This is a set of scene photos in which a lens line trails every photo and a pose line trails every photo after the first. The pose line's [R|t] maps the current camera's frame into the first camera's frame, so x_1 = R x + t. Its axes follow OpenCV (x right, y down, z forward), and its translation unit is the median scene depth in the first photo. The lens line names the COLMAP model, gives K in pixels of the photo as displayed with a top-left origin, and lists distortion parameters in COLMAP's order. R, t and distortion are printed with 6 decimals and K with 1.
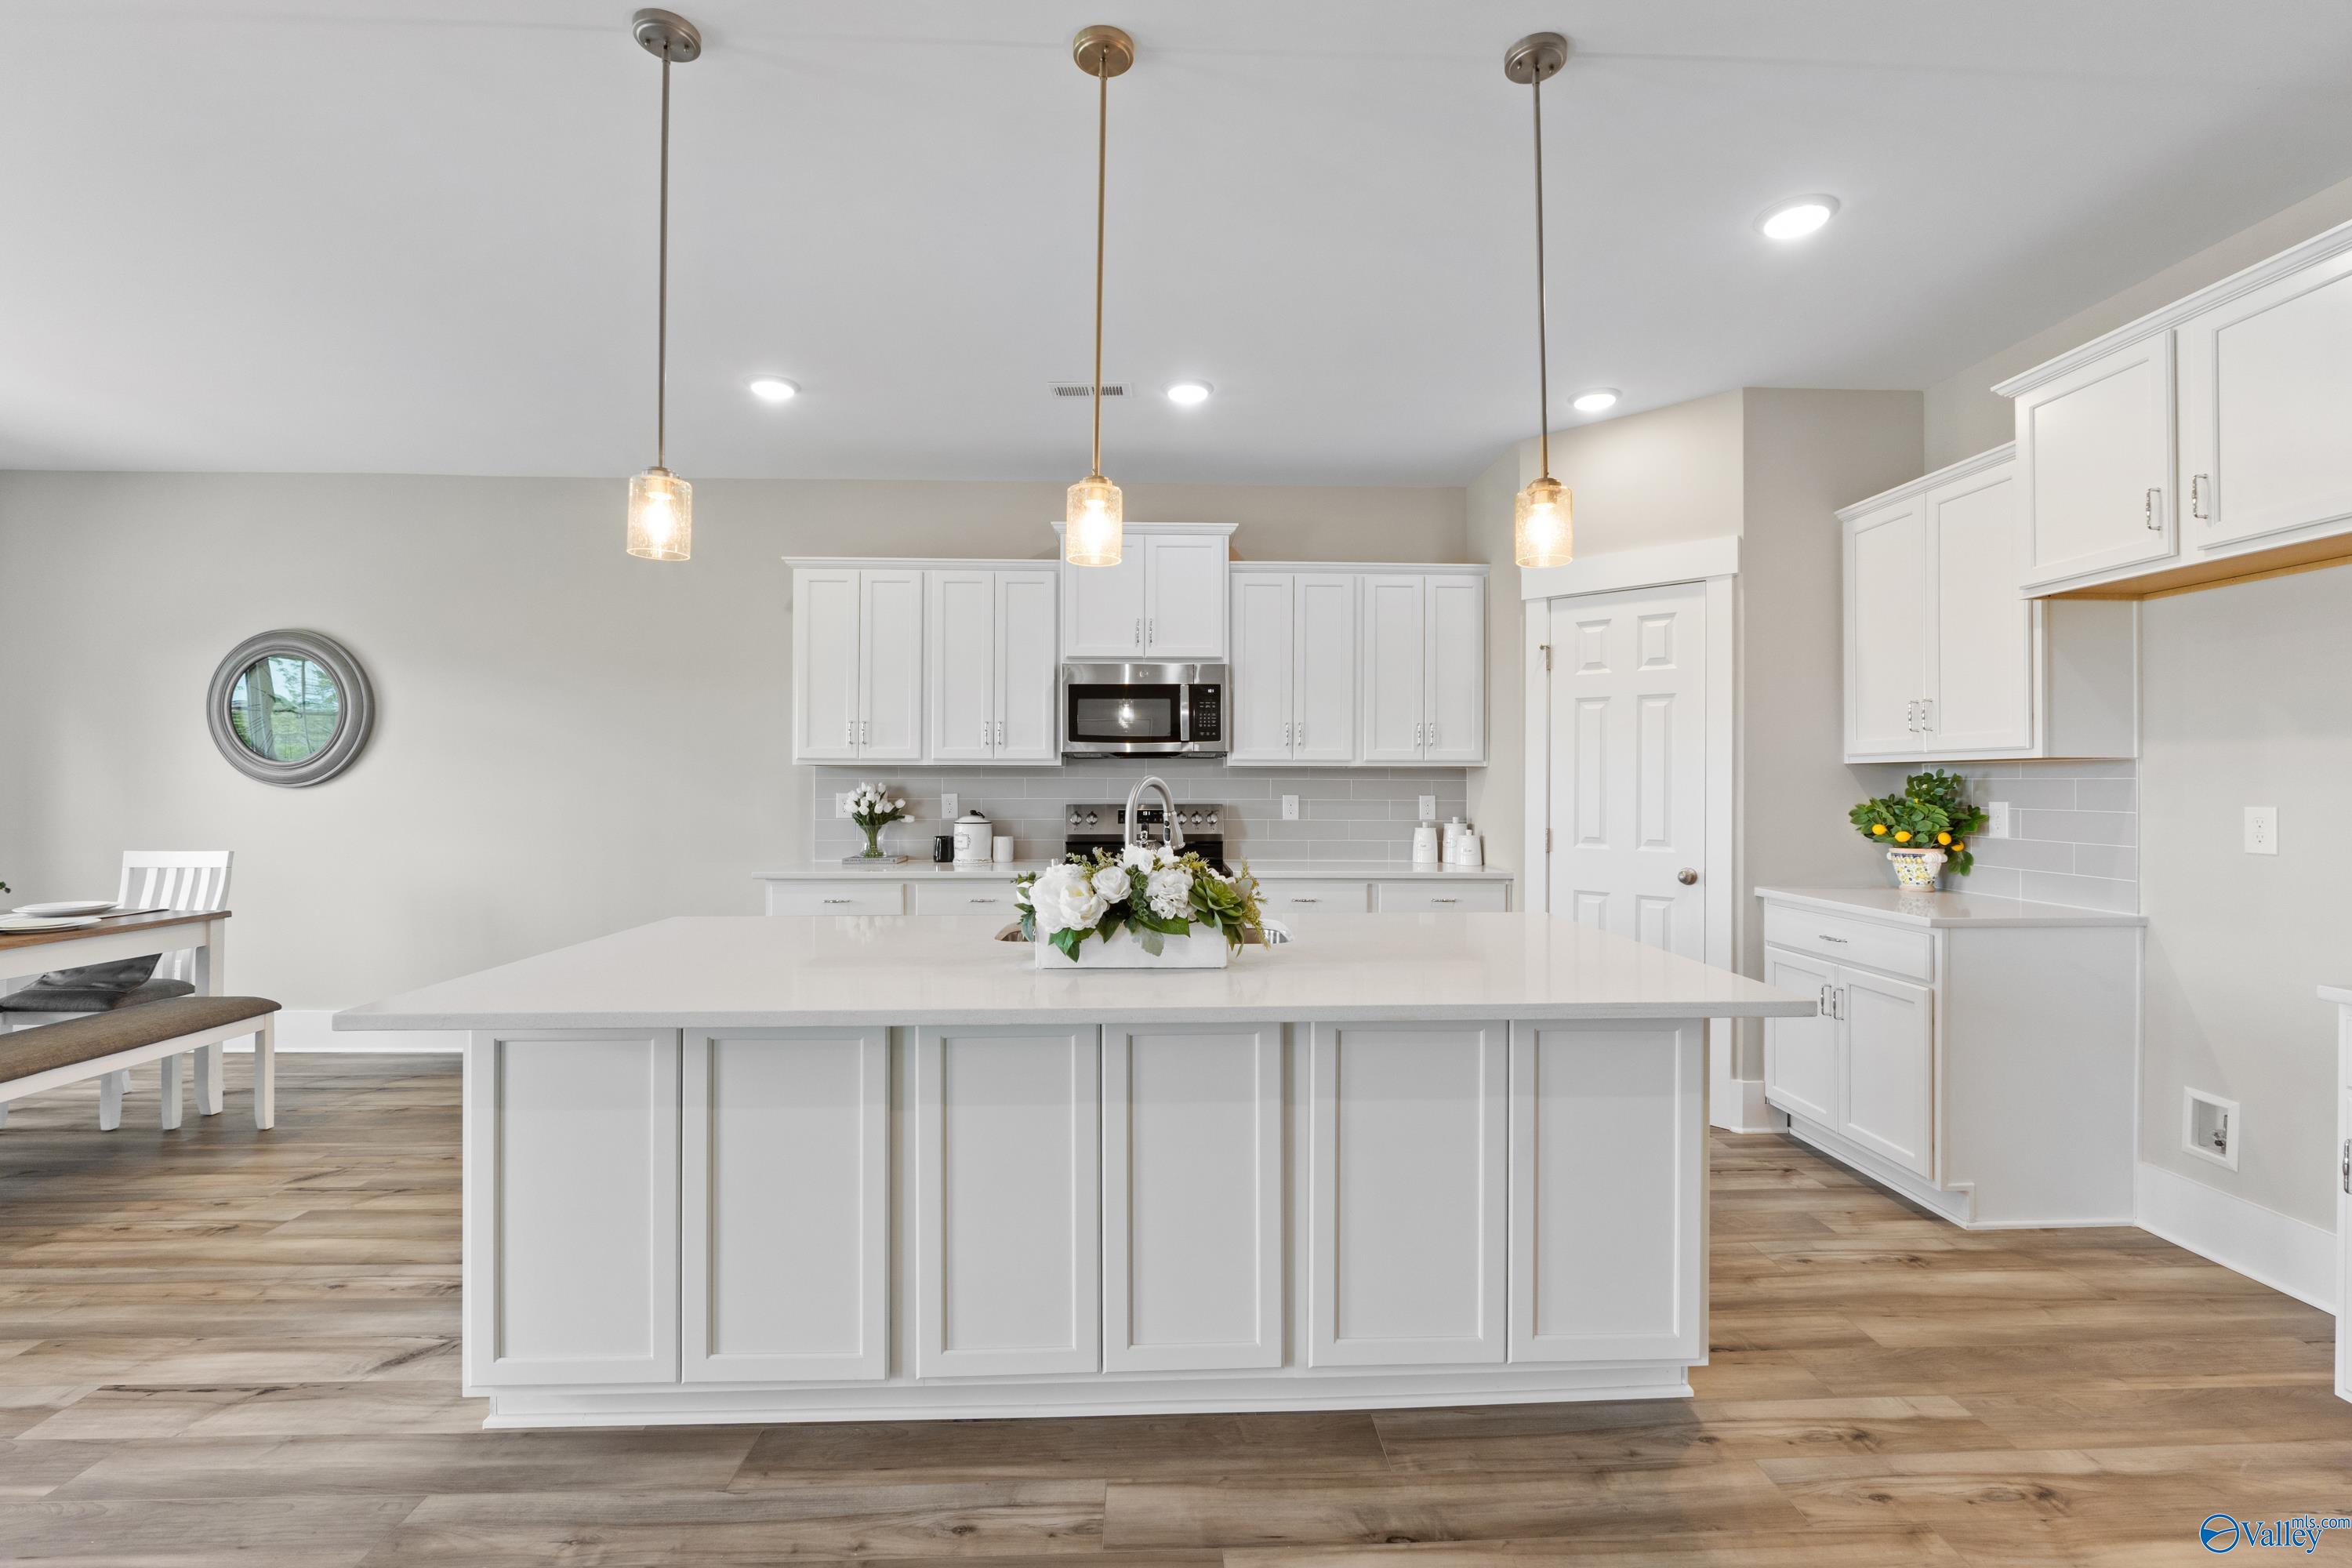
lens RADIAL K [[1020.0, 0, 1185.9], [0, 1020.0, 781.3], [0, 0, 1]] dist [-0.004802, -0.000948]
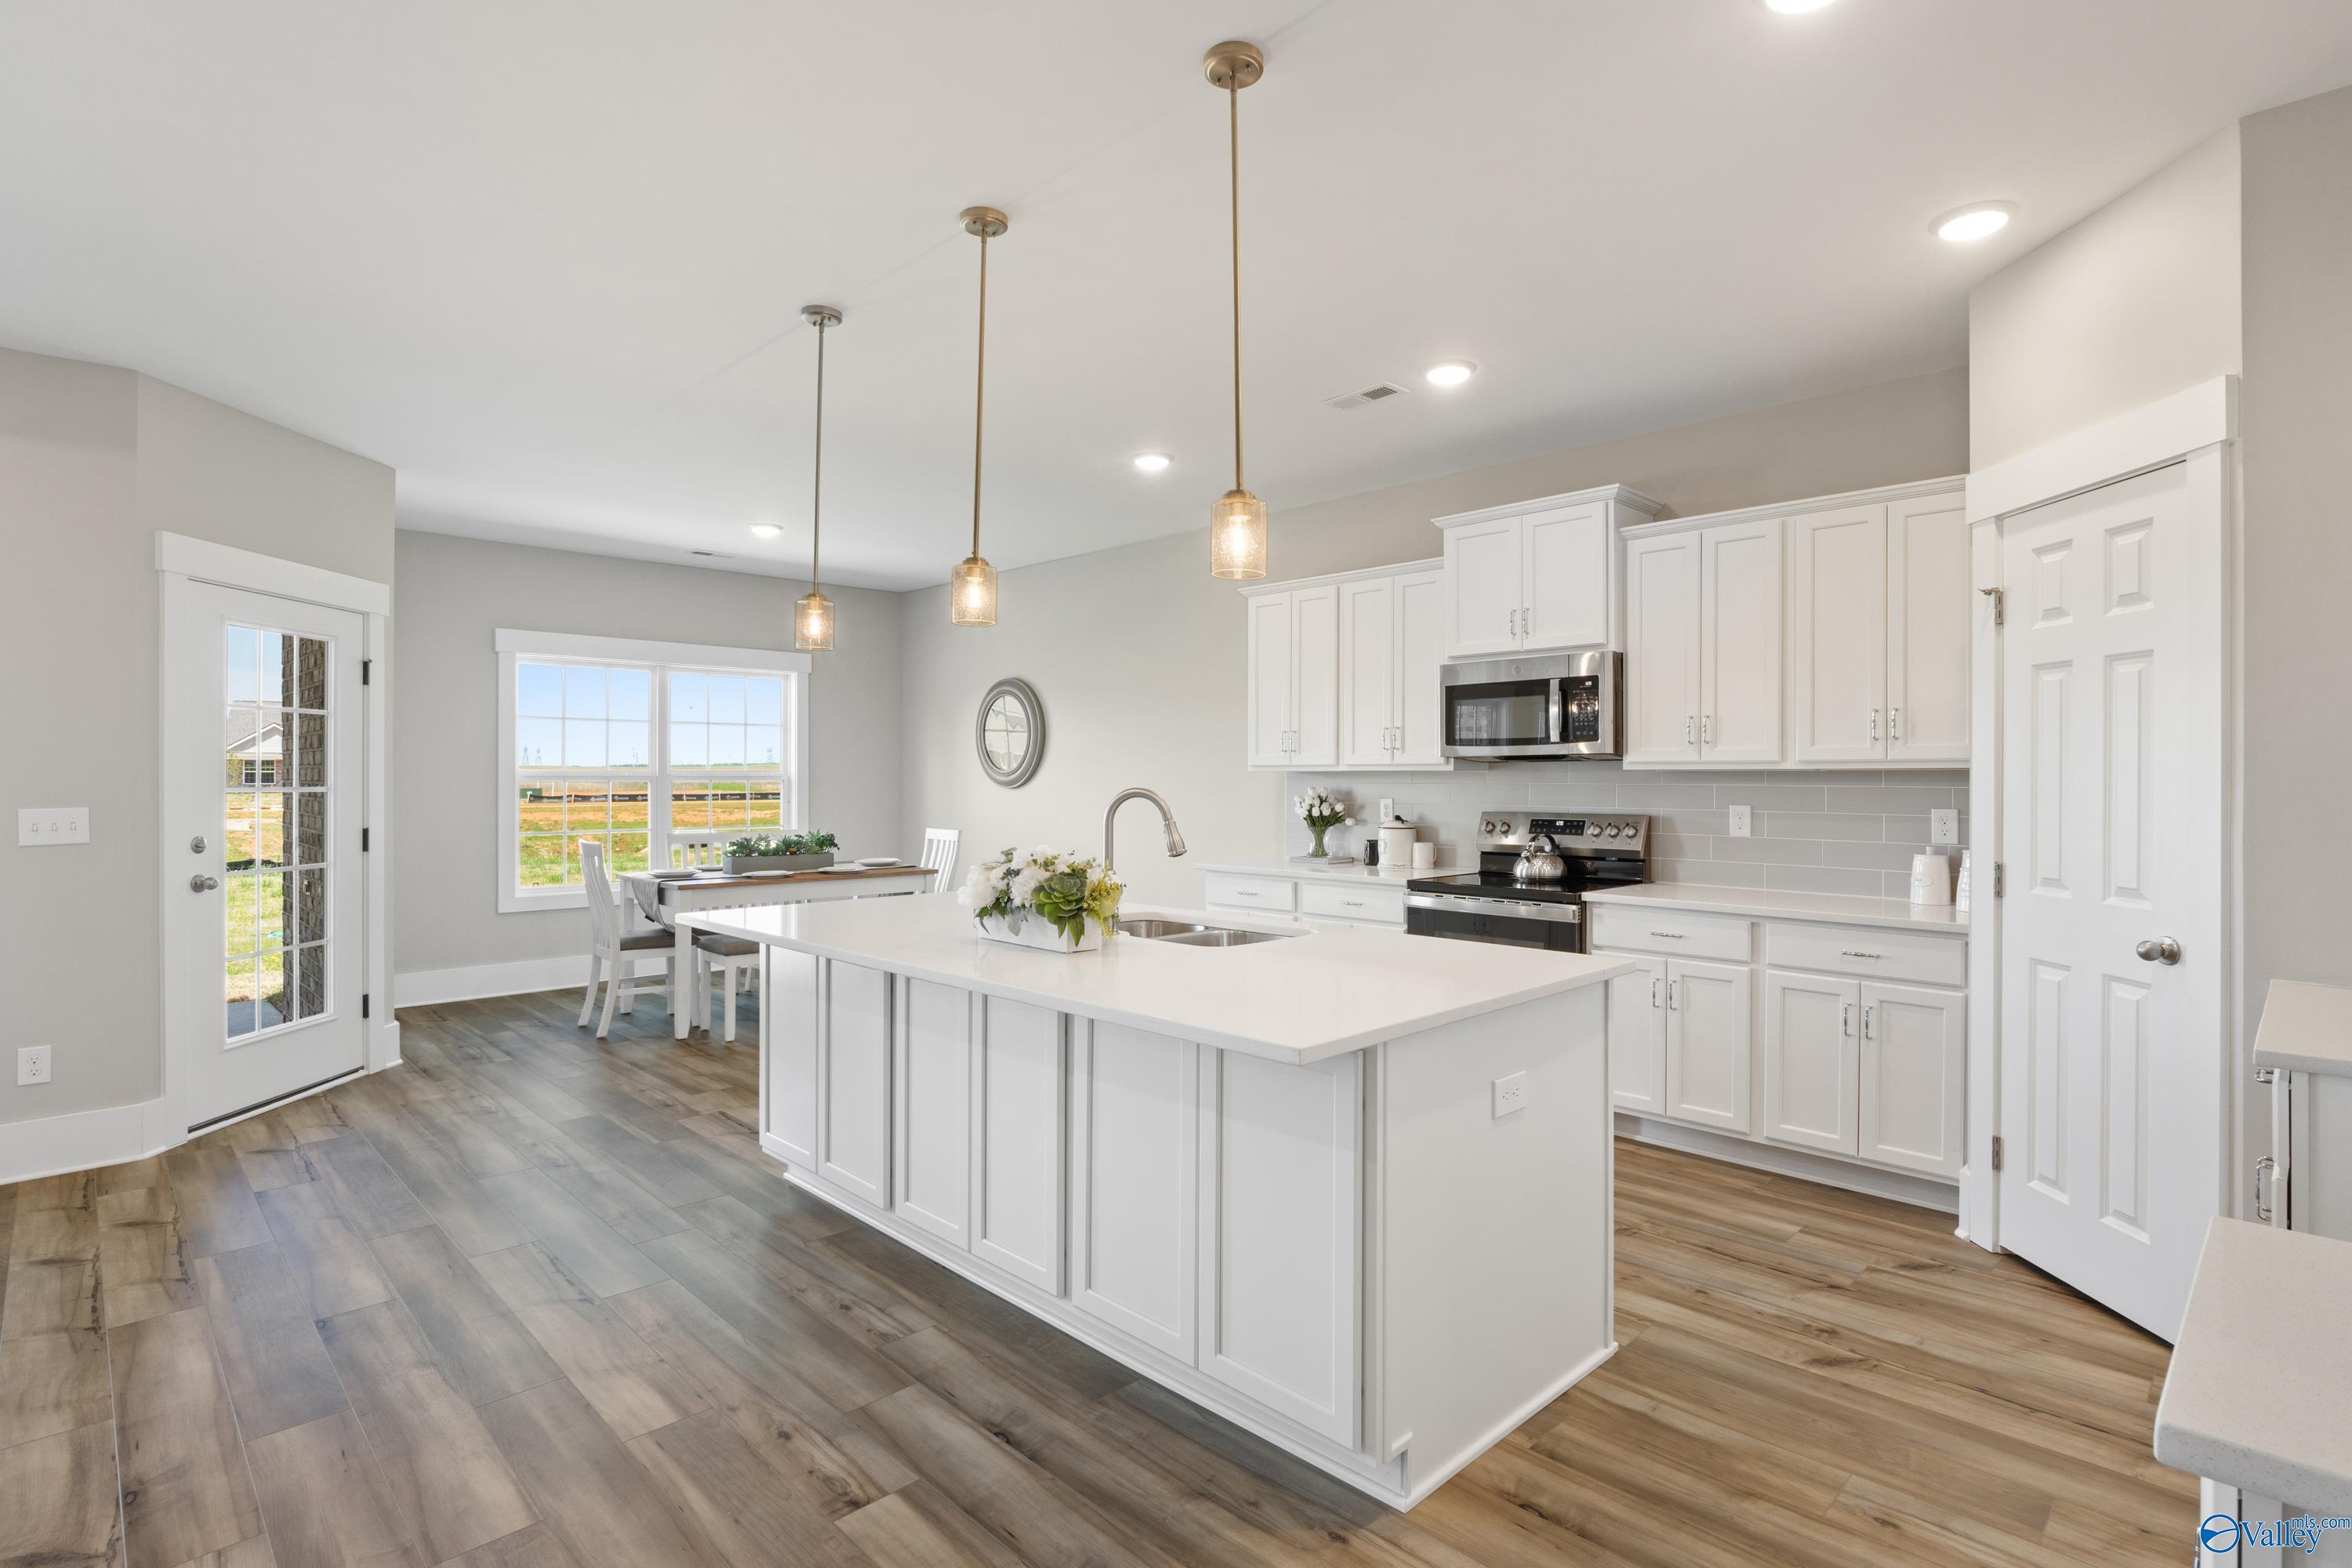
lens RADIAL K [[1133.7, 0, 1188.1], [0, 1133.7, 778.2], [0, 0, 1]] dist [-0.003892, -0.001774]
pose [[0.678053, -0.001157, -0.735012, 0.577978], [0.001217, 0.999999, -0.000452, -0.009661], [0.735012, -0.000588, 0.678053, 0.114804]]
